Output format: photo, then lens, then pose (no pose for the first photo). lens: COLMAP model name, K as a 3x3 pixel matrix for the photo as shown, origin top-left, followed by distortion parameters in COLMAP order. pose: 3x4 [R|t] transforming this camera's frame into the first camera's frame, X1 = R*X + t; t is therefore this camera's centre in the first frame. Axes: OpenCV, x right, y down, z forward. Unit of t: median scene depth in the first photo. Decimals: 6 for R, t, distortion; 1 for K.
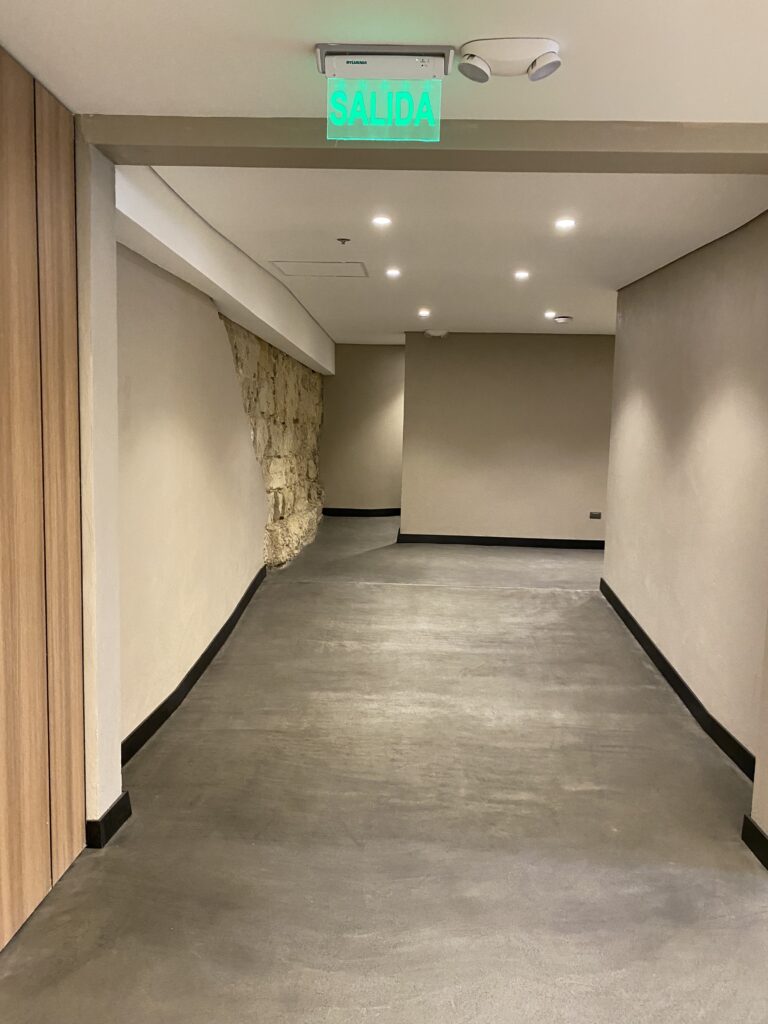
lens RADIAL K [[780.6, 0, 388.2], [0, 780.6, 513.4], [0, 0, 1]] dist [0.058807, -0.066308]
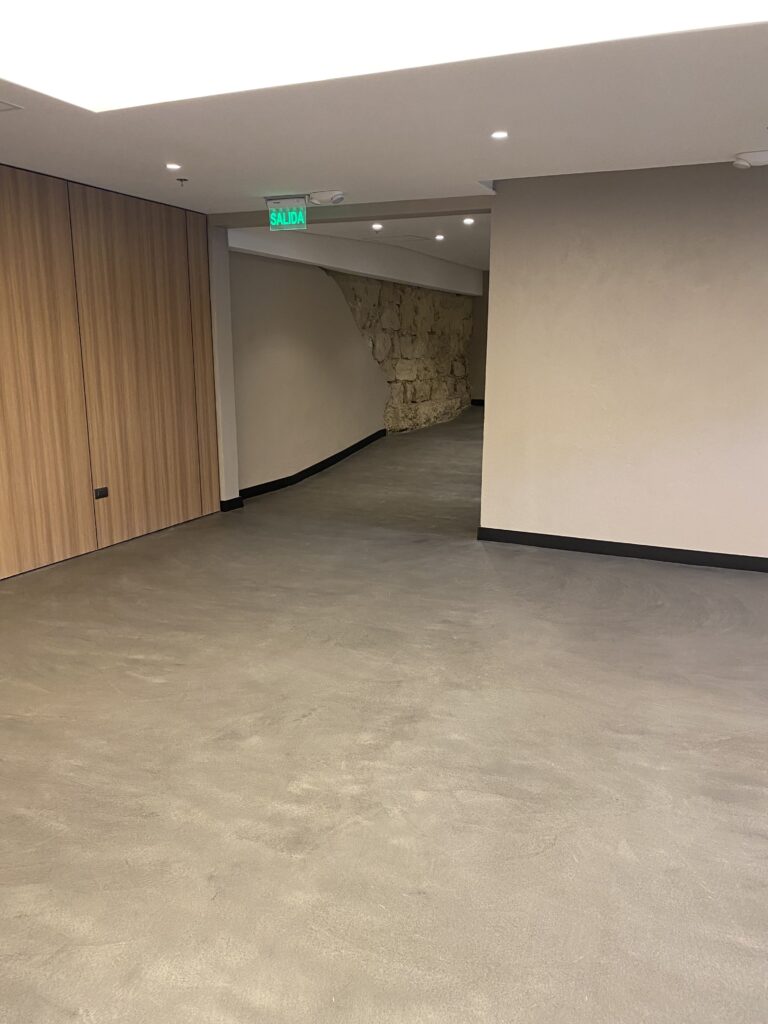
lens RADIAL K [[780.6, 0, 385.0], [0, 780.6, 518.9], [0, 0, 1]] dist [0.058807, -0.066308]
pose [[0.928885, 0.058485, -0.365721, 0.395554], [-0.015296, 0.992669, 0.119896, 0.053775], [0.370051, -0.105776, 0.922970, -0.432216]]
